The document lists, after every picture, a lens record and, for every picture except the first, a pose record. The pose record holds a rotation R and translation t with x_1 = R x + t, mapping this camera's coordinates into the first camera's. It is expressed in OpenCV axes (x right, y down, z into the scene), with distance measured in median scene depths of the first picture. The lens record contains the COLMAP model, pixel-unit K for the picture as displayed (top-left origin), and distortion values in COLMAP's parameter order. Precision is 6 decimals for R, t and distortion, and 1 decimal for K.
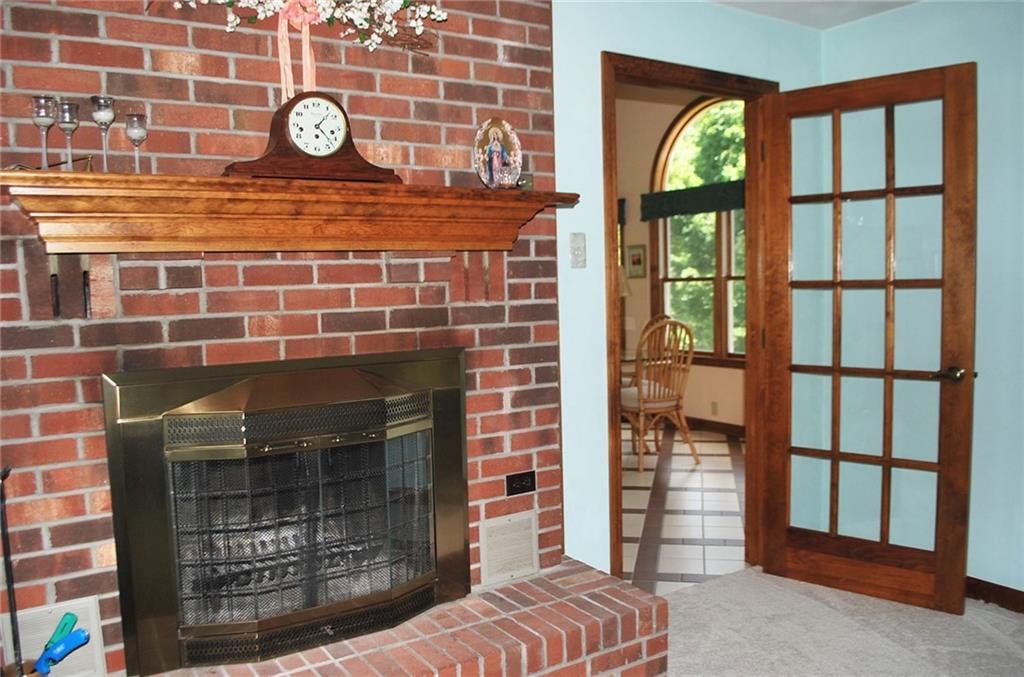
lens RADIAL K [[828.3, 0, 511.6], [0, 828.3, 348.0], [0, 0, 1]] dist [-0.066325, -0.009458]
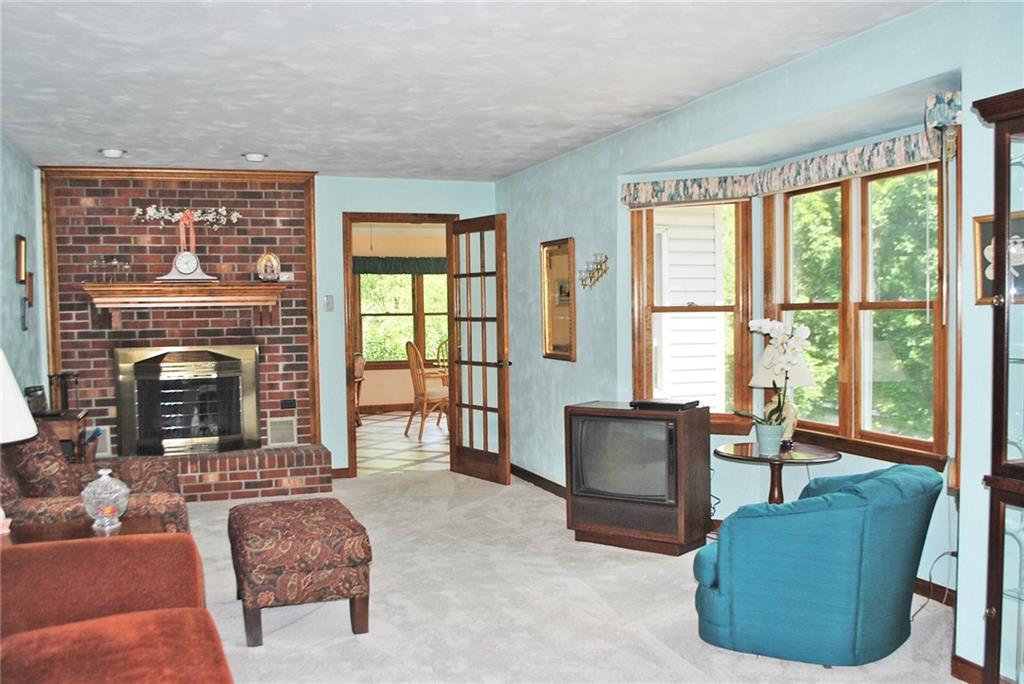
lens RADIAL K [[973.8, 0, 512.1], [0, 973.8, 341.2], [0, 0, 1]] dist [-0.051846, 0.000000]
pose [[0.971071, 0.017395, -0.238156, 1.388364], [-0.027227, 0.998905, -0.038056, 0.080711], [0.237233, 0.043439, 0.970481, -1.647481]]
